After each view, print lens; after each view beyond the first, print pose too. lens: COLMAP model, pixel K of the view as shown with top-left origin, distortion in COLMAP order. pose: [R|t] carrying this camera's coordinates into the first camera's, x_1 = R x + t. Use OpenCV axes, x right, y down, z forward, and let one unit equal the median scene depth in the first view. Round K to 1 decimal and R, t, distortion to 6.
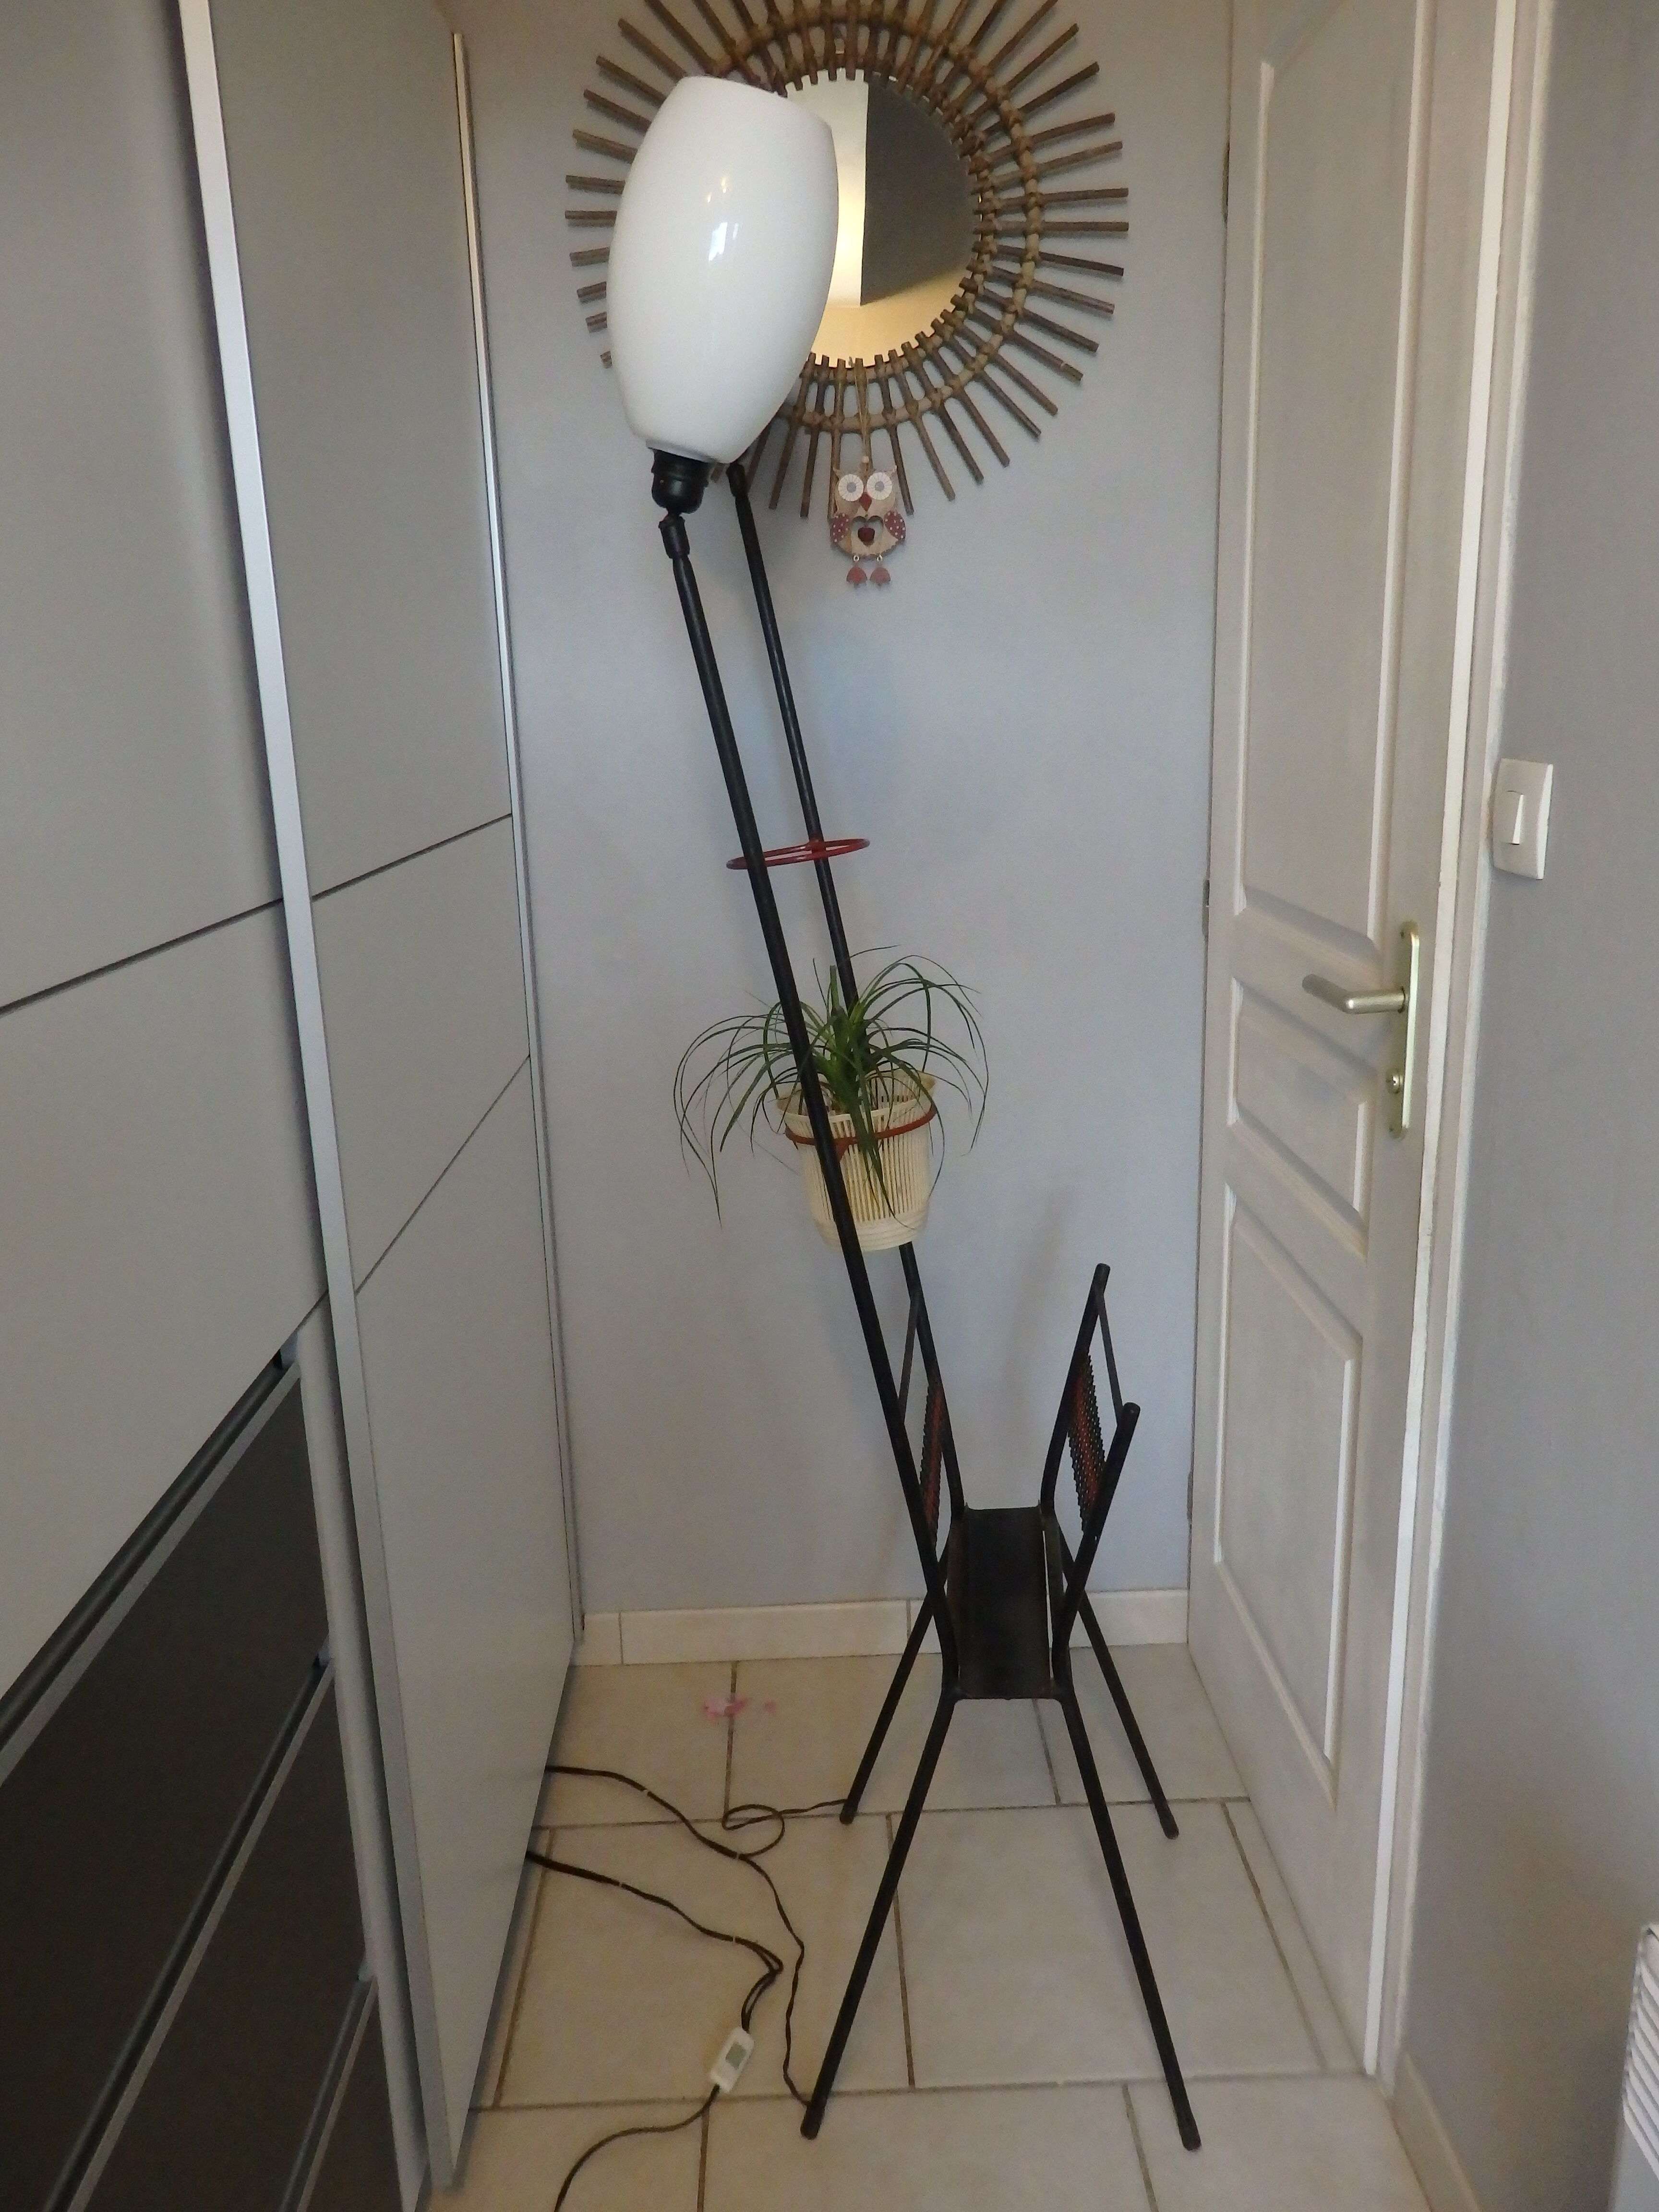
lens RADIAL K [[1626.6, 0, 843.0], [0, 1626.6, 1105.2], [0, 0, 1]] dist [0.020552, -0.002578]
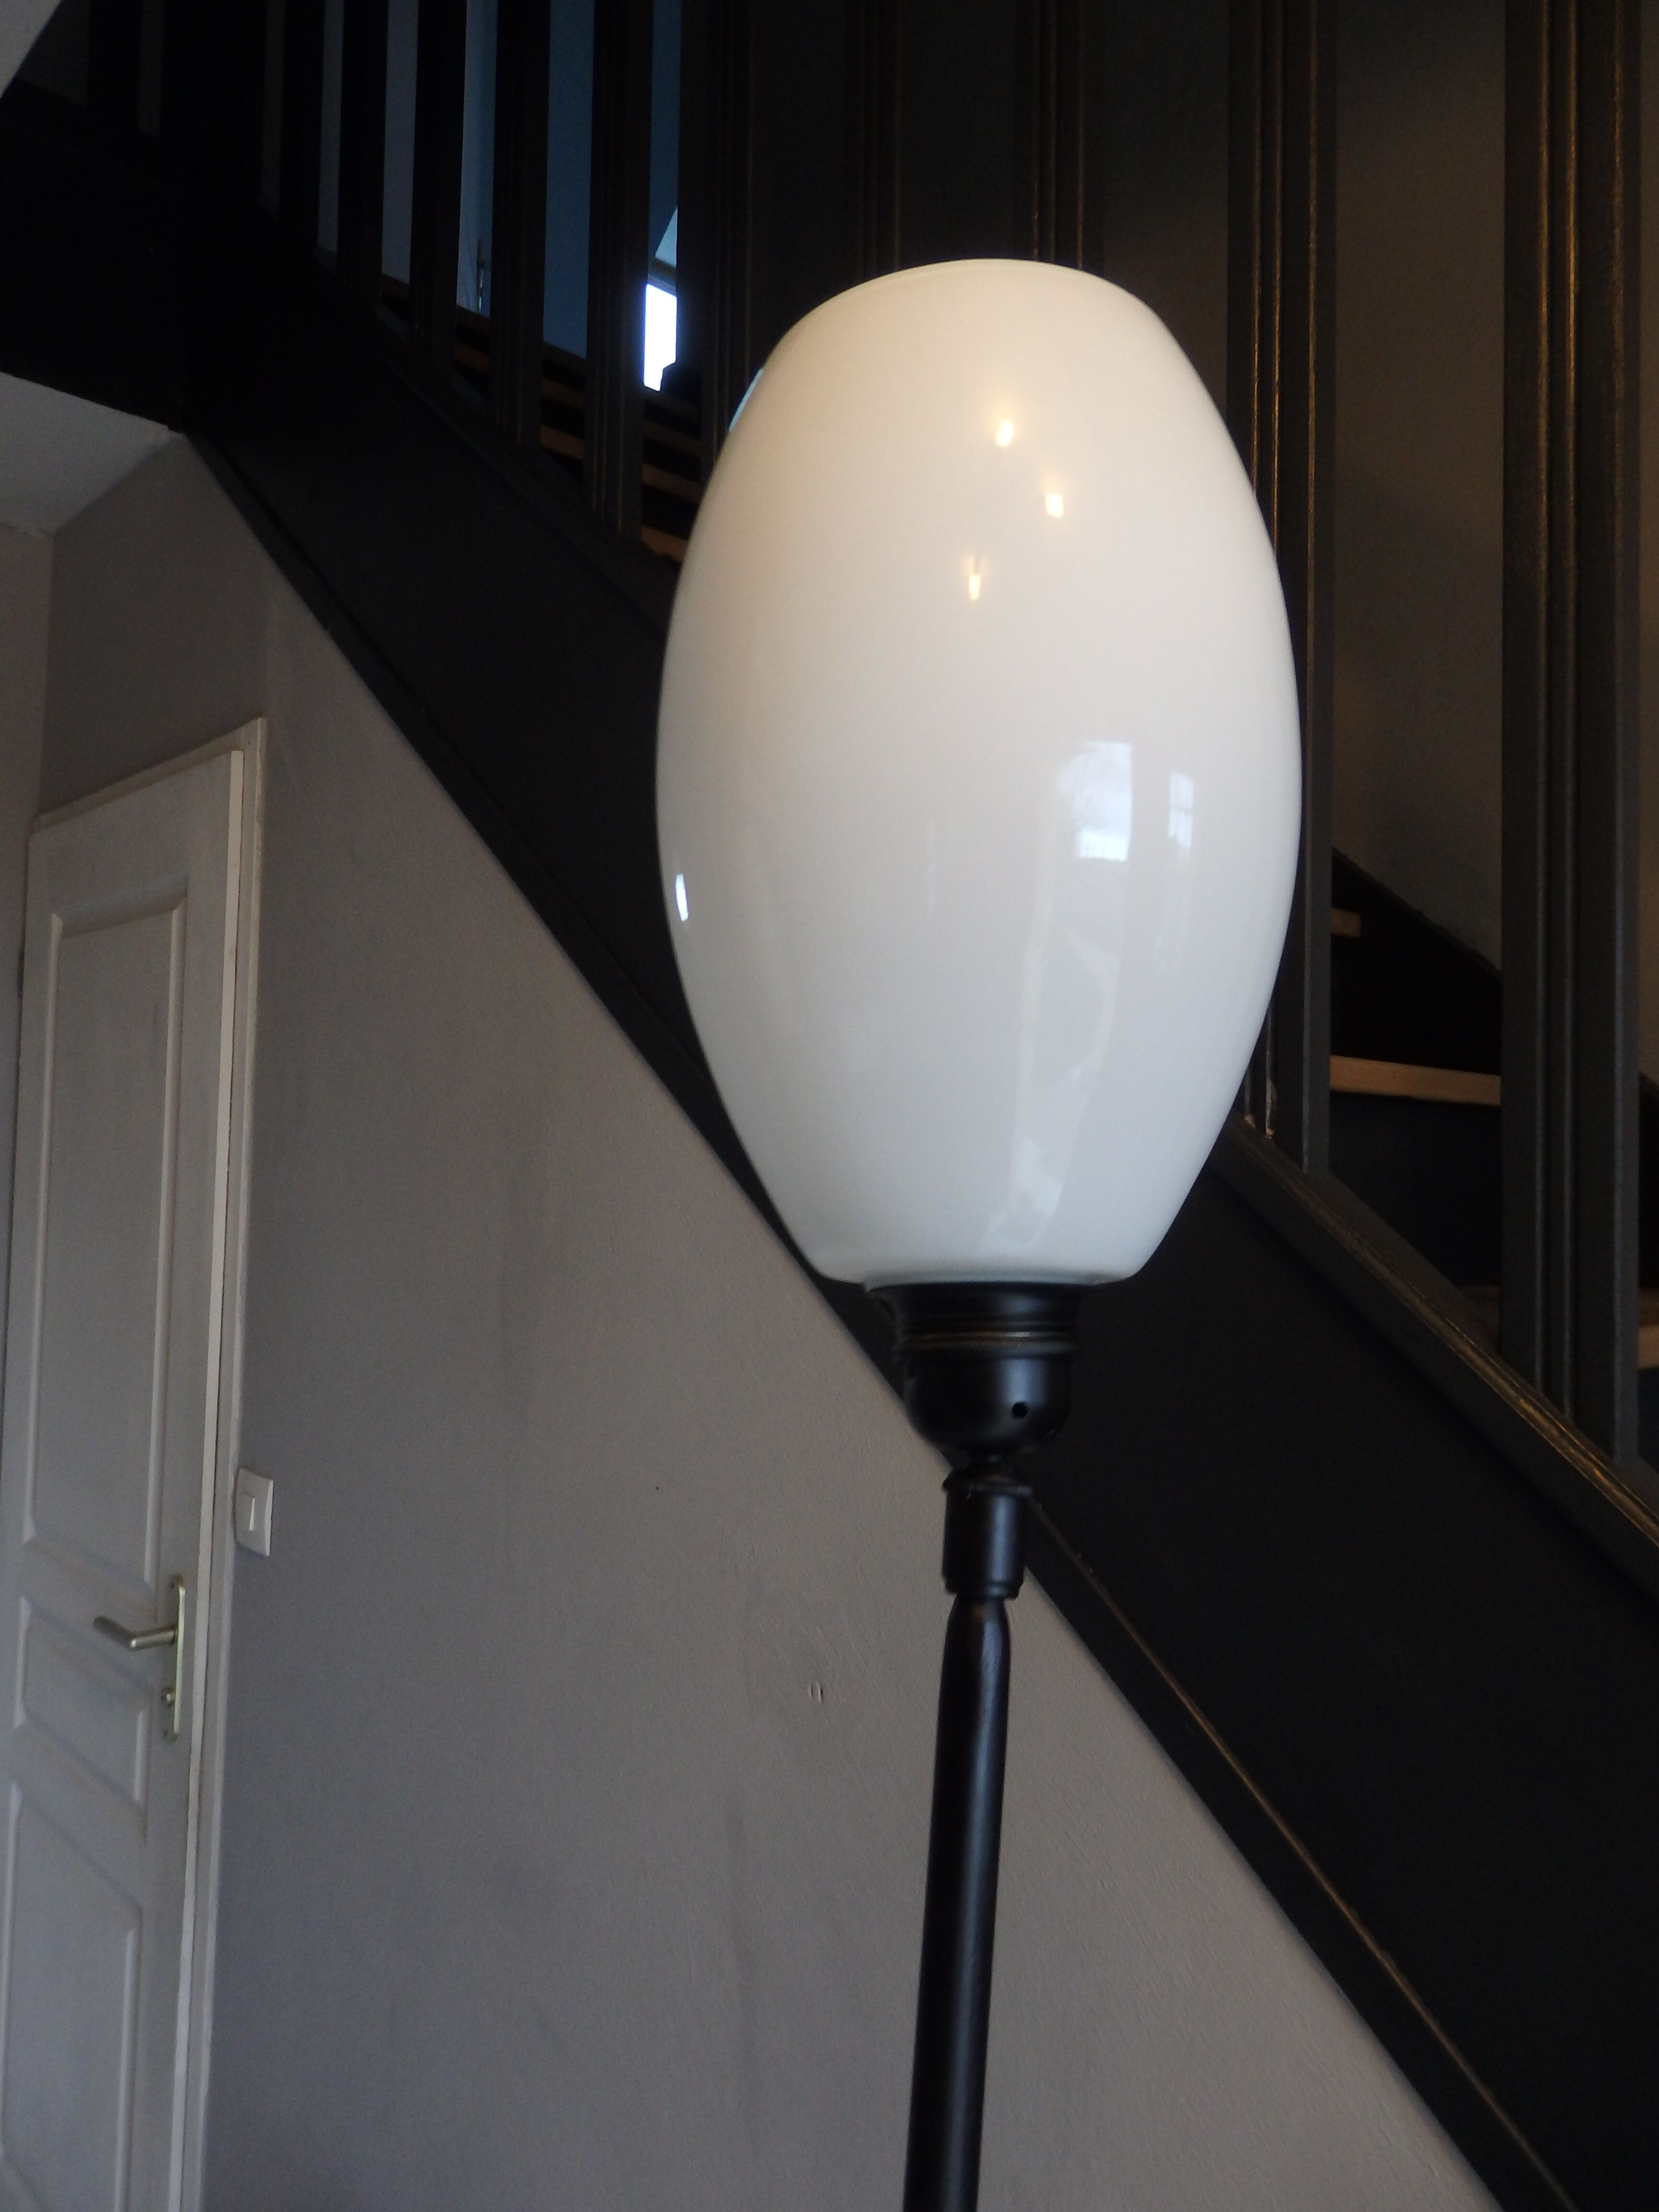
lens RADIAL K [[1626.6, 0, 843.0], [0, 1626.6, 1105.2], [0, 0, 1]] dist [0.020552, -0.002578]
pose [[0.751372, 0.068262, 0.656339, -0.129106], [0.112420, 0.966853, -0.229255, -0.094038], [-0.650232, 0.246041, 0.718792, -0.359709]]
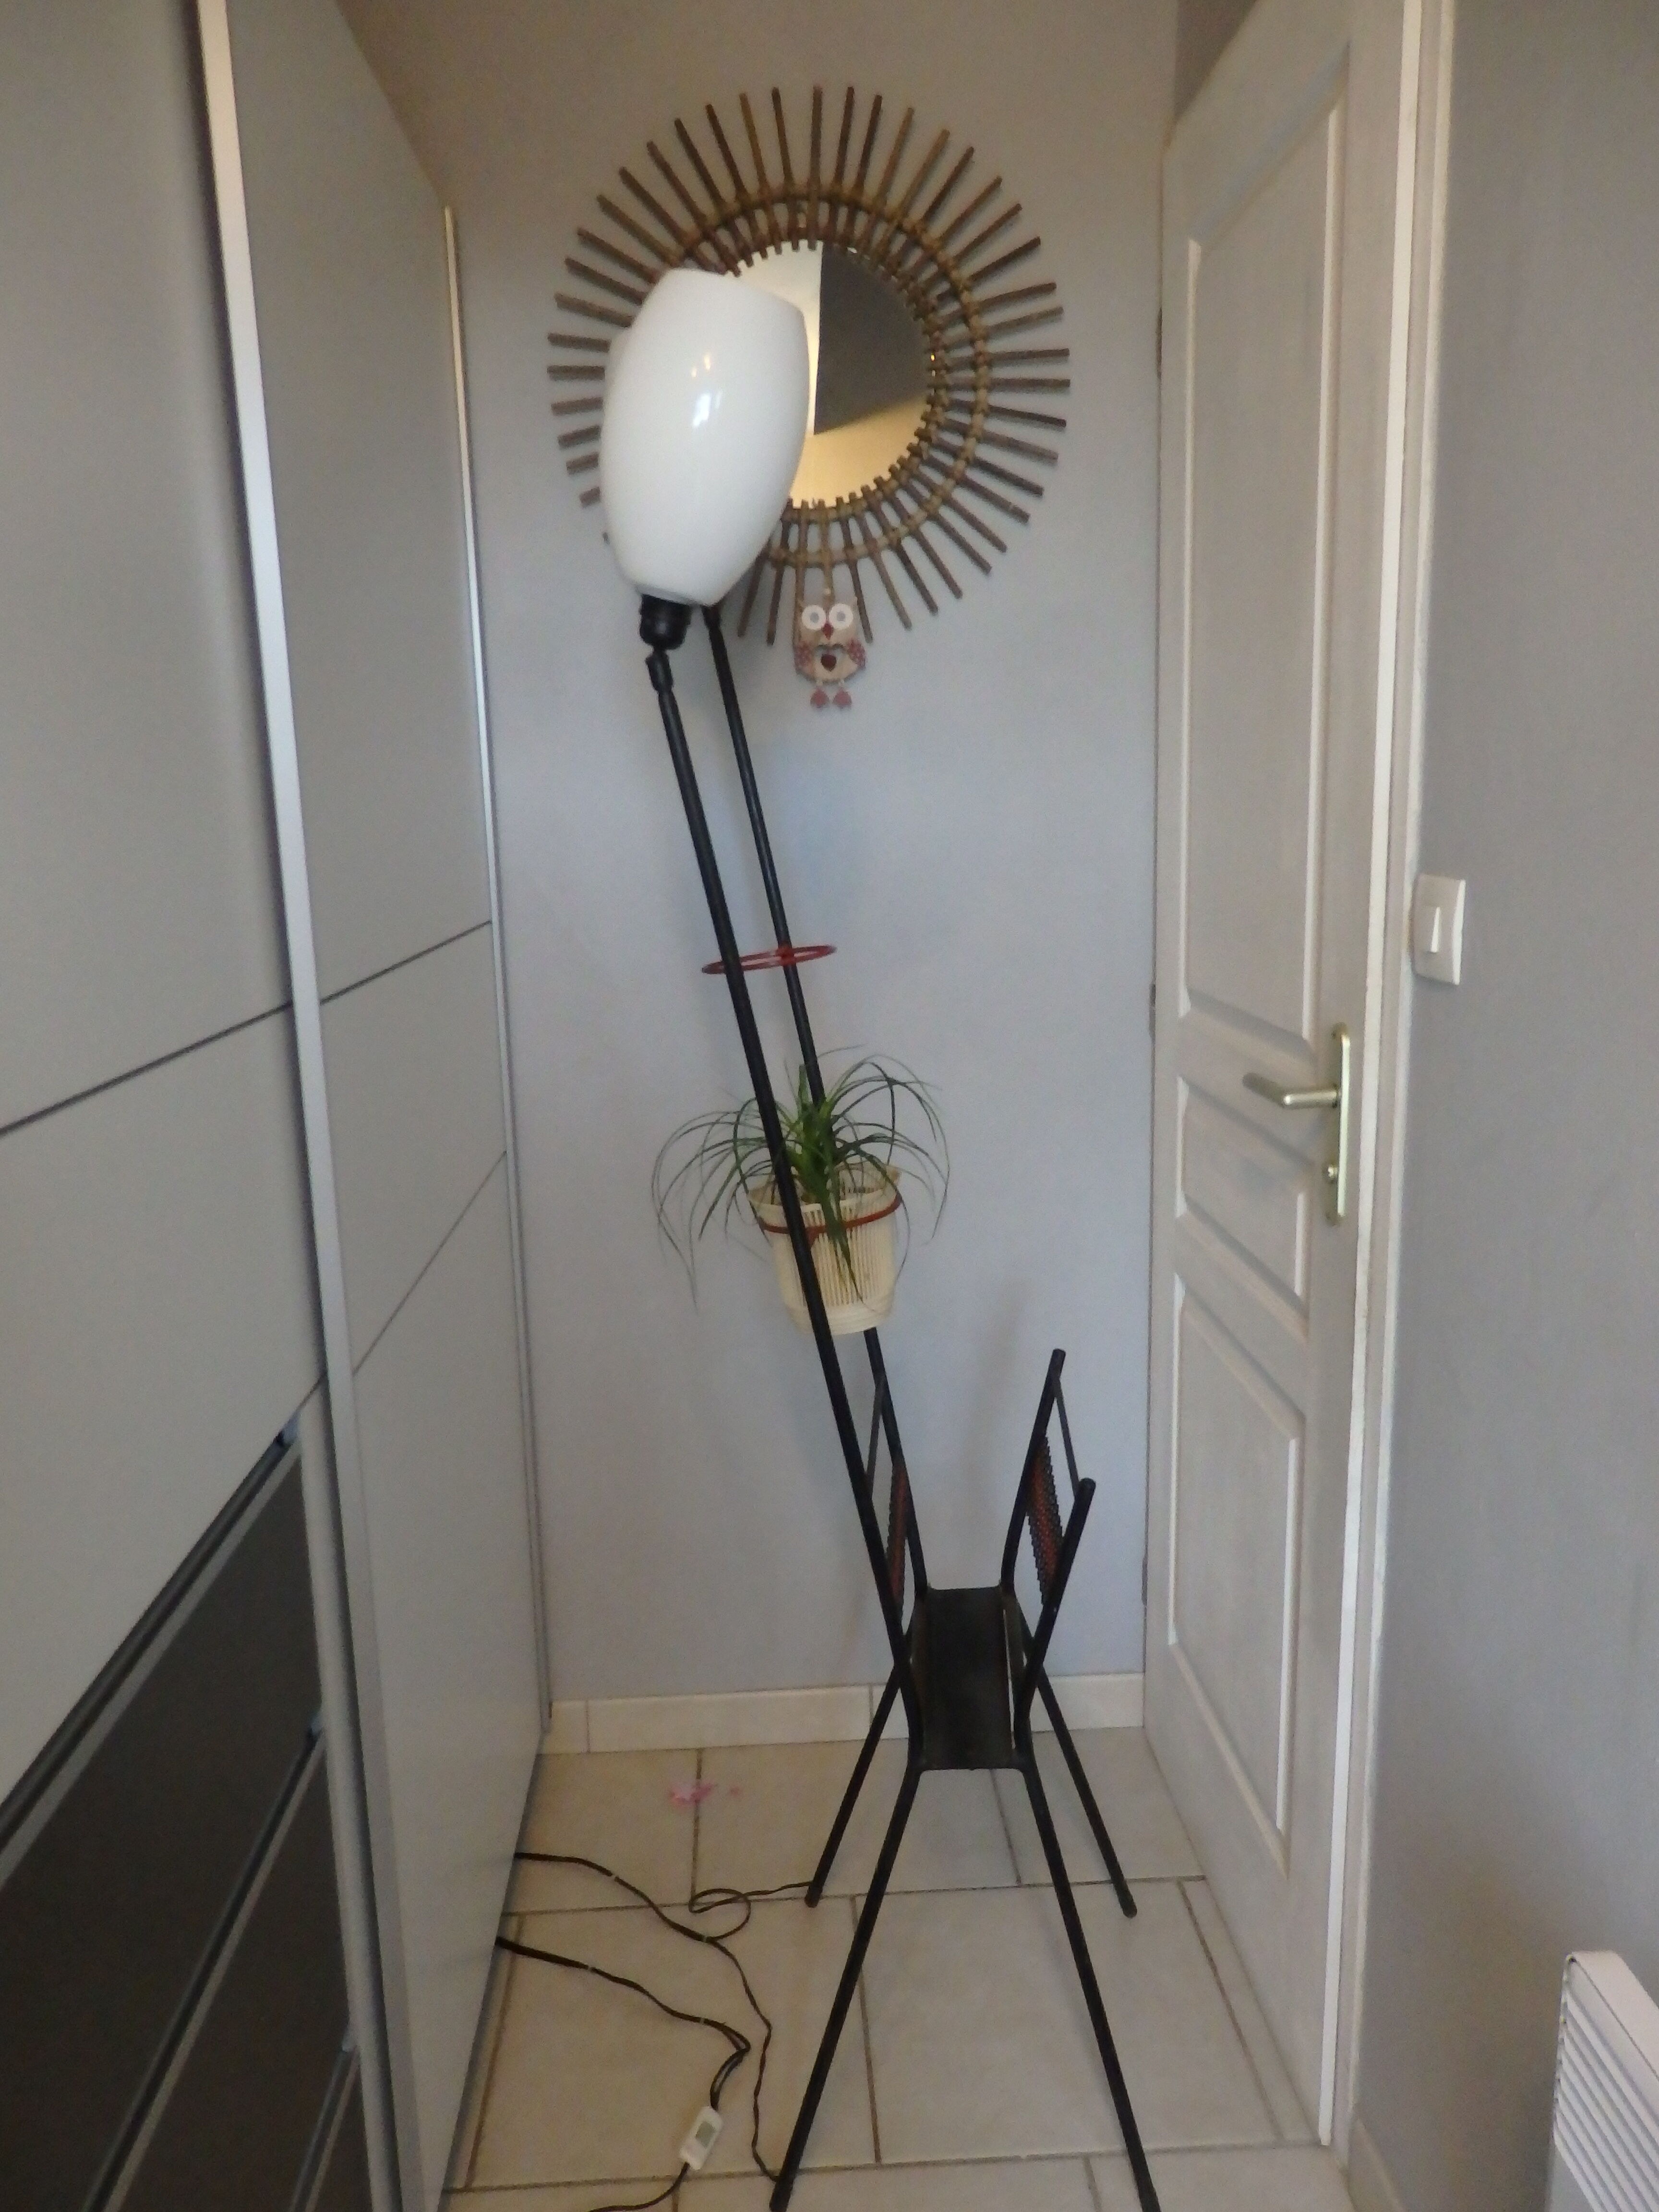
lens RADIAL K [[1621.0, 0, 824.3], [0, 1621.0, 1119.1], [0, 0, 1]] dist [-0.007170, 0.005334]
pose [[0.999837, -0.002229, 0.017902, -0.009265], [0.003169, 0.998606, -0.052679, 0.004498], [-0.017760, 0.052728, 0.998451, -0.044317]]
